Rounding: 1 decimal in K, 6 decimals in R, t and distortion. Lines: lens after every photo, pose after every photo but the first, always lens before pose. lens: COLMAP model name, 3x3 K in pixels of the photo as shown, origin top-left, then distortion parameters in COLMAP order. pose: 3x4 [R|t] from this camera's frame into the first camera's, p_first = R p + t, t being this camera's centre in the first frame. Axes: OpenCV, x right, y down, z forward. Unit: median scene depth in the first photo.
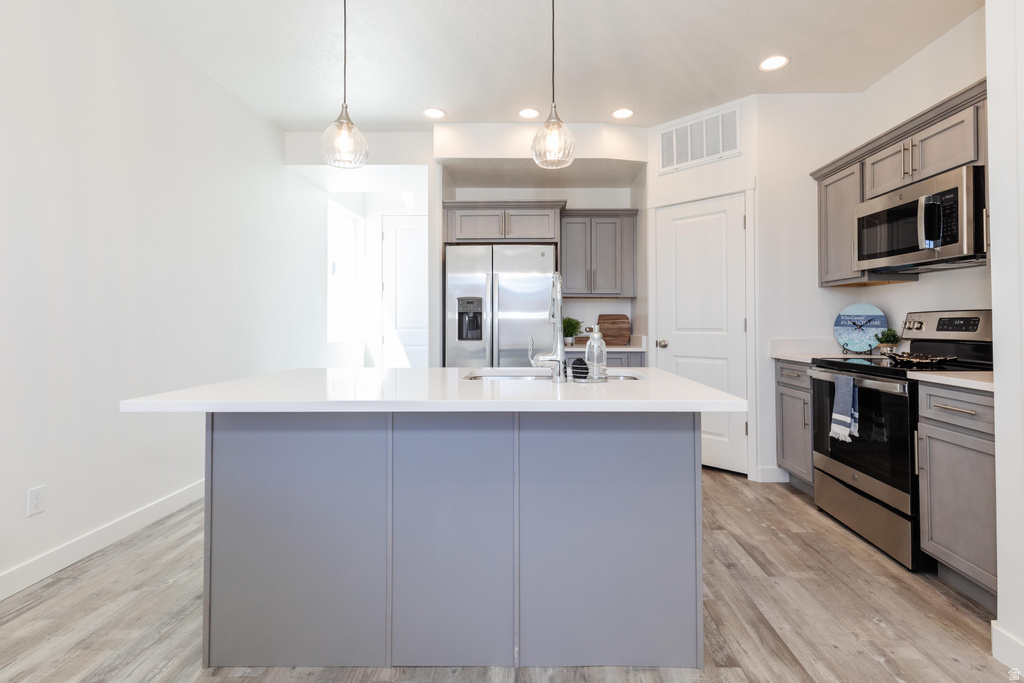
lens RADIAL K [[477.6, 0, 536.8], [0, 477.6, 316.3], [0, 0, 1]] dist [0.008582, -0.002241]
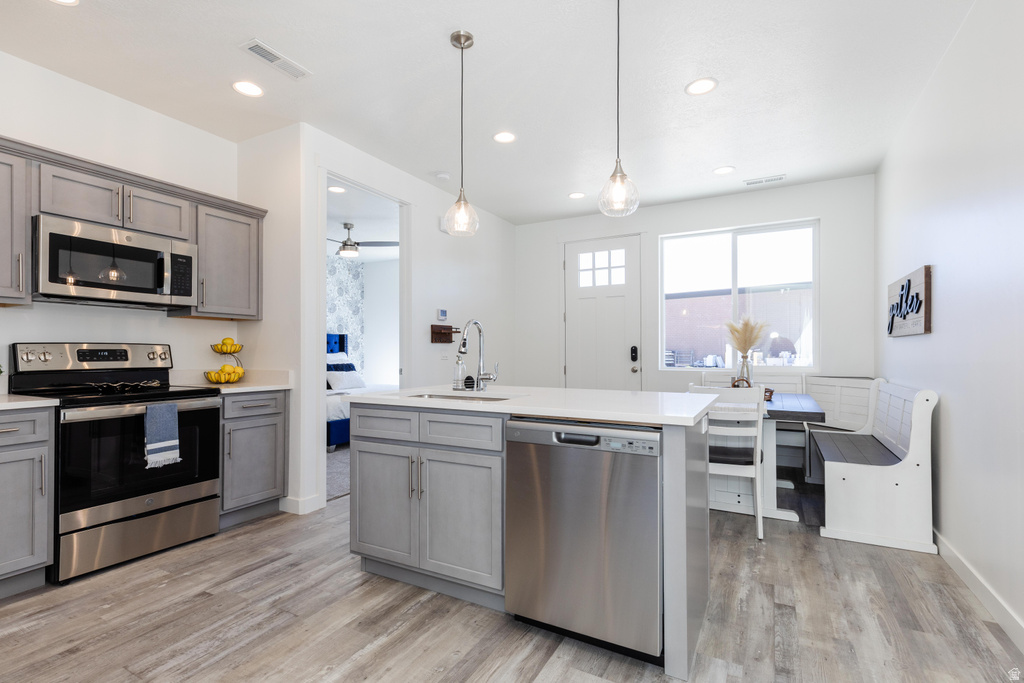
lens RADIAL K [[477.6, 0, 500.1], [0, 477.6, 347.9], [0, 0, 1]] dist [0.008582, -0.002241]
pose [[-0.866688, 0.004048, 0.498833, -0.376412], [-0.006246, 0.999801, -0.018967, 0.011443], [-0.498811, -0.019554, -0.866490, 1.104147]]
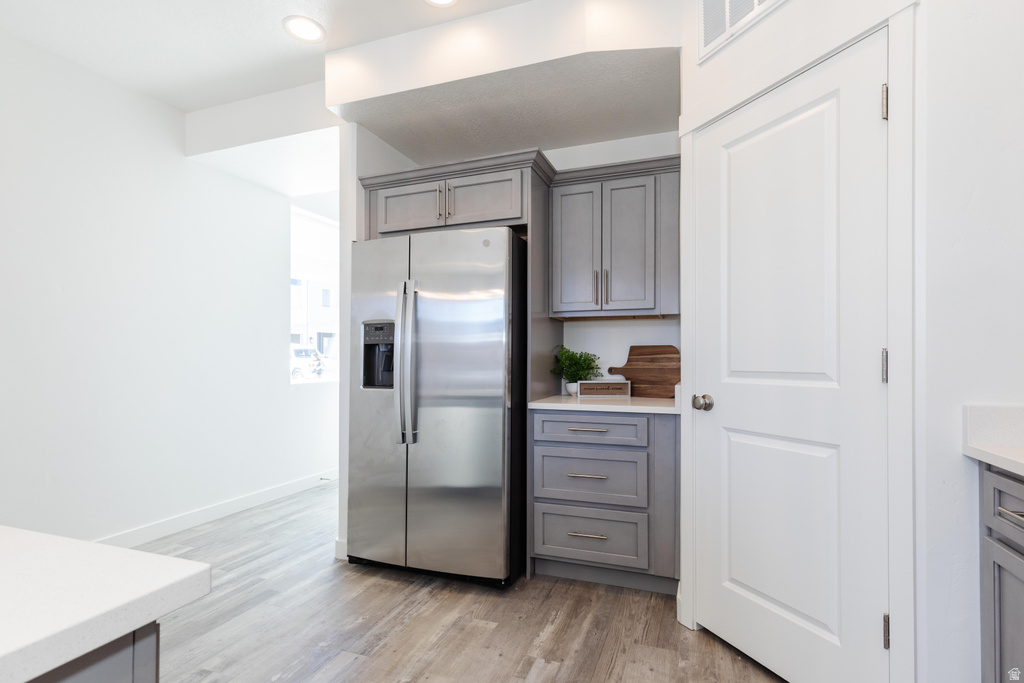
lens RADIAL K [[477.6, 0, 532.2], [0, 477.6, 355.4], [0, 0, 1]] dist [0.008582, -0.002241]
pose [[0.941058, -0.005662, -0.338198, 0.293330], [0.008219, 0.999947, 0.006128, 0.004726], [0.338146, -0.008547, 0.941055, 0.526758]]
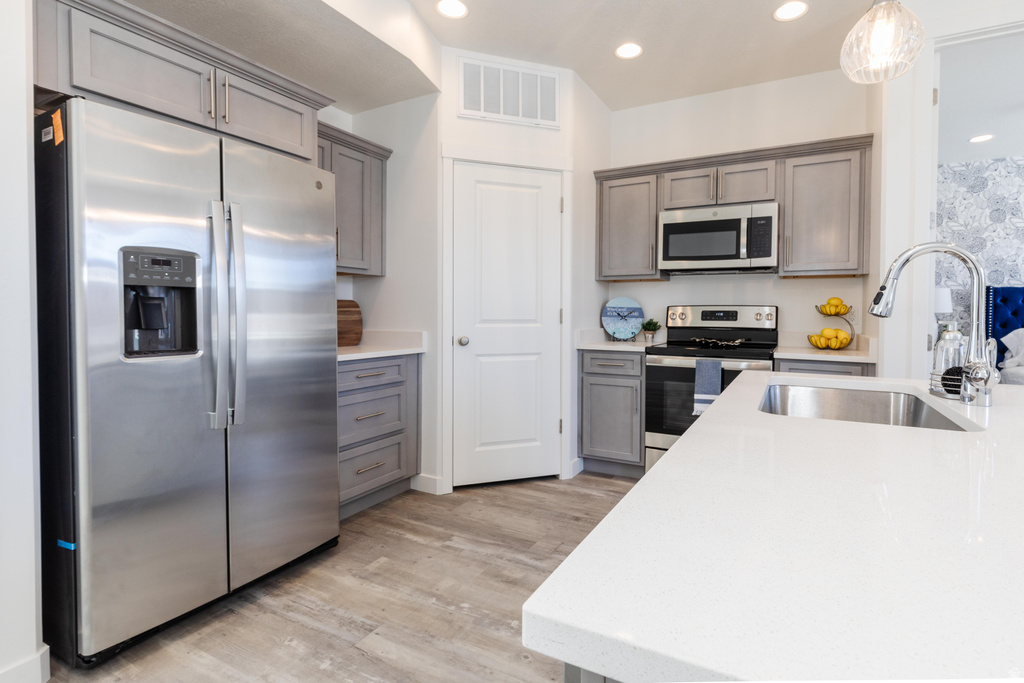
lens RADIAL K [[477.6, 0, 560.5], [0, 477.6, 320.4], [0, 0, 1]] dist [0.008582, -0.002241]
pose [[0.449330, -0.012028, 0.893285, -0.390313], [-0.017429, 0.999601, 0.022227, 0.005931], [-0.893196, -0.025556, 0.448941, 0.574688]]
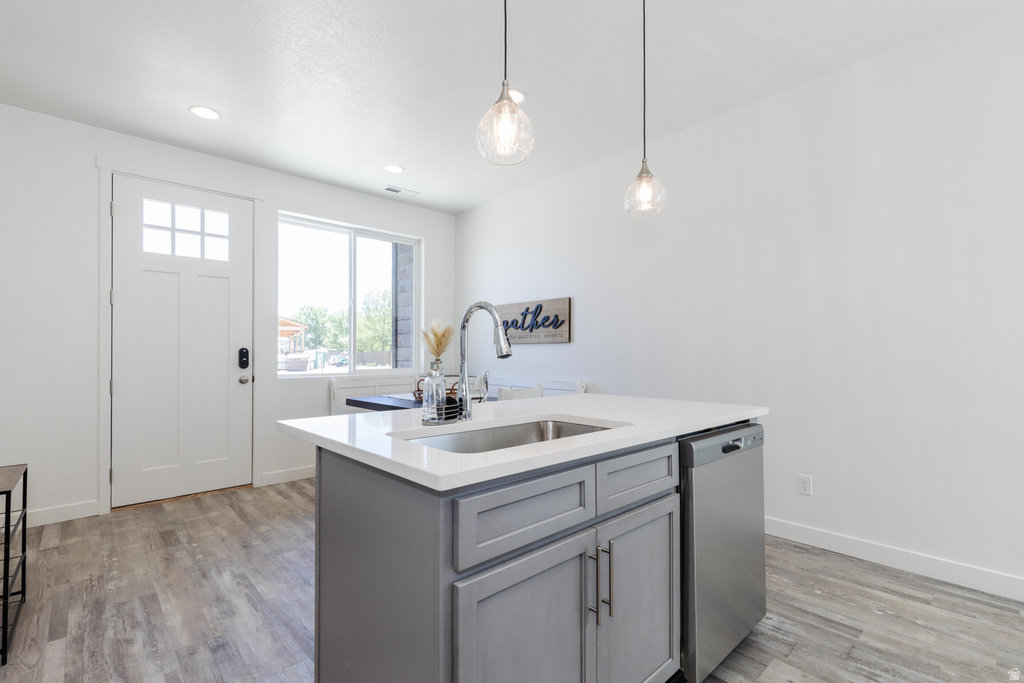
lens RADIAL K [[477.6, 0, 506.9], [0, 477.6, 347.3], [0, 0, 1]] dist [0.008582, -0.002241]
pose [[-0.752396, -0.008295, -0.658658, 0.293302], [0.009166, 0.999692, -0.023060, 0.006419], [0.658647, -0.023388, -0.752089, 0.842238]]
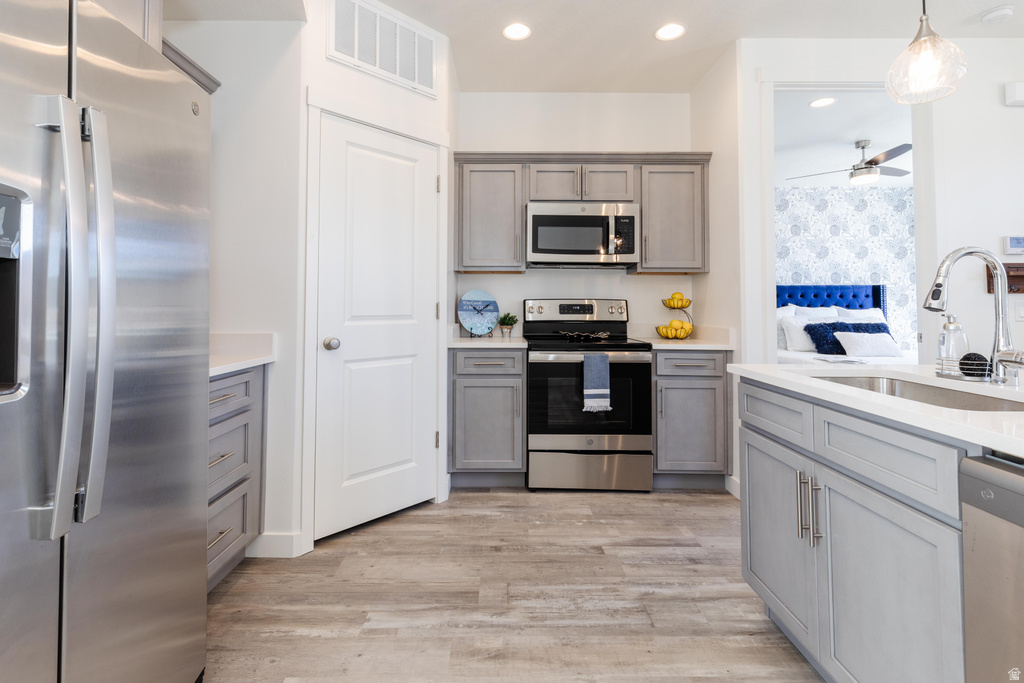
lens RADIAL K [[477.6, 0, 506.1], [0, 477.6, 289.3], [0, 0, 1]] dist [0.008582, -0.002241]
pose [[0.004153, 0.035530, 0.999360, -0.365067], [-0.016234, 0.999239, -0.035458, 0.008807], [-0.999860, -0.016077, 0.004726, 0.867887]]
